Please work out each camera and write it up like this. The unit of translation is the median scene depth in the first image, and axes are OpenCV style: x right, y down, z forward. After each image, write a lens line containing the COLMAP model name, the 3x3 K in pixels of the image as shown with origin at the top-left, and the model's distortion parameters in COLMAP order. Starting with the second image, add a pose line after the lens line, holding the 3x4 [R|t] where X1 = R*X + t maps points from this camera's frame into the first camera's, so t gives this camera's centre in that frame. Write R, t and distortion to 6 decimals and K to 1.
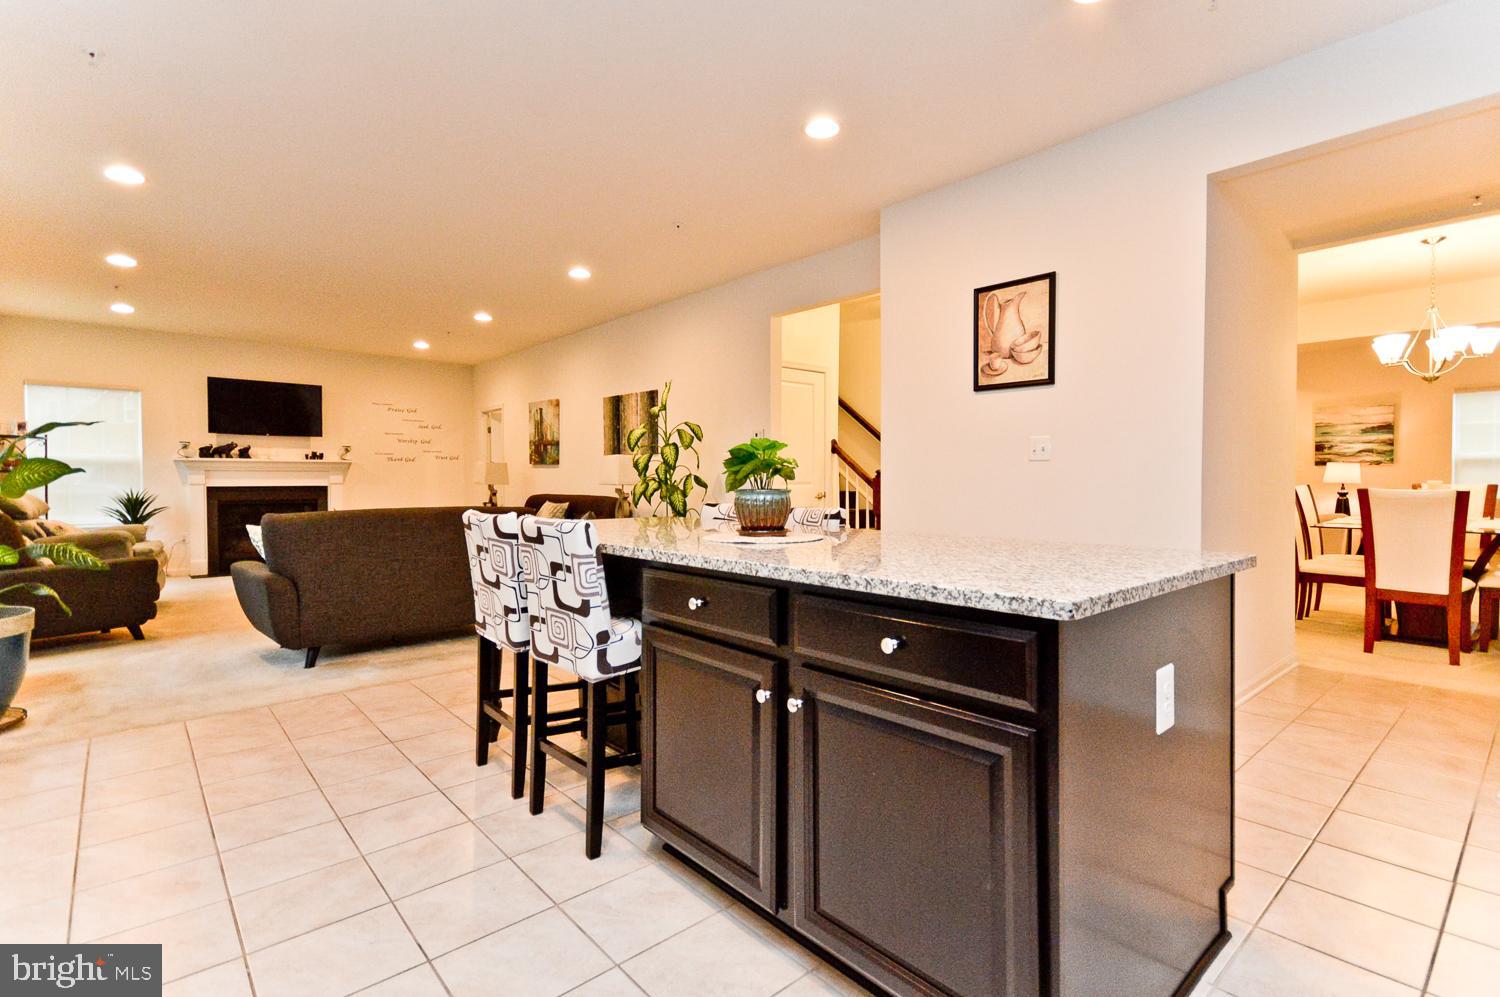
lens RADIAL K [[700.9, 0, 753.6], [0, 700.9, 494.6], [0, 0, 1]] dist [0.003466, 0.000518]
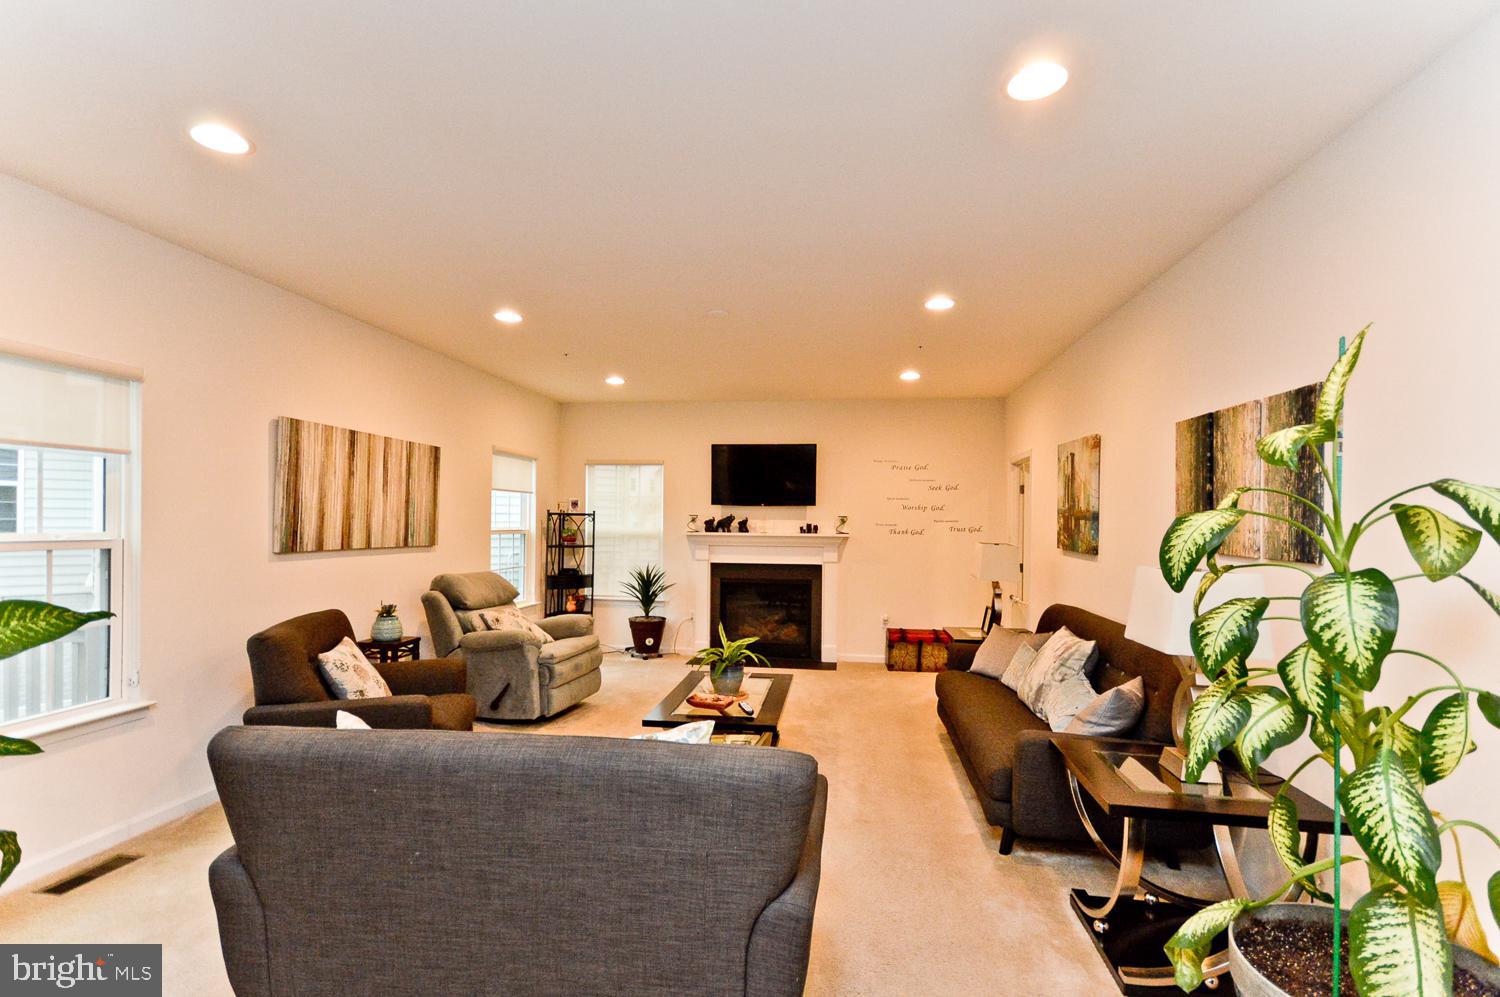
lens RADIAL K [[693.9, 0, 758.0], [0, 693.9, 530.1], [0, 0, 1]] dist [0.000437, 0.000084]
pose [[0.657638, 0.014169, -0.753201, -0.047636], [-0.024694, 0.999691, -0.002755, -0.053987], [0.752929, 0.020412, 0.657785, 0.446303]]
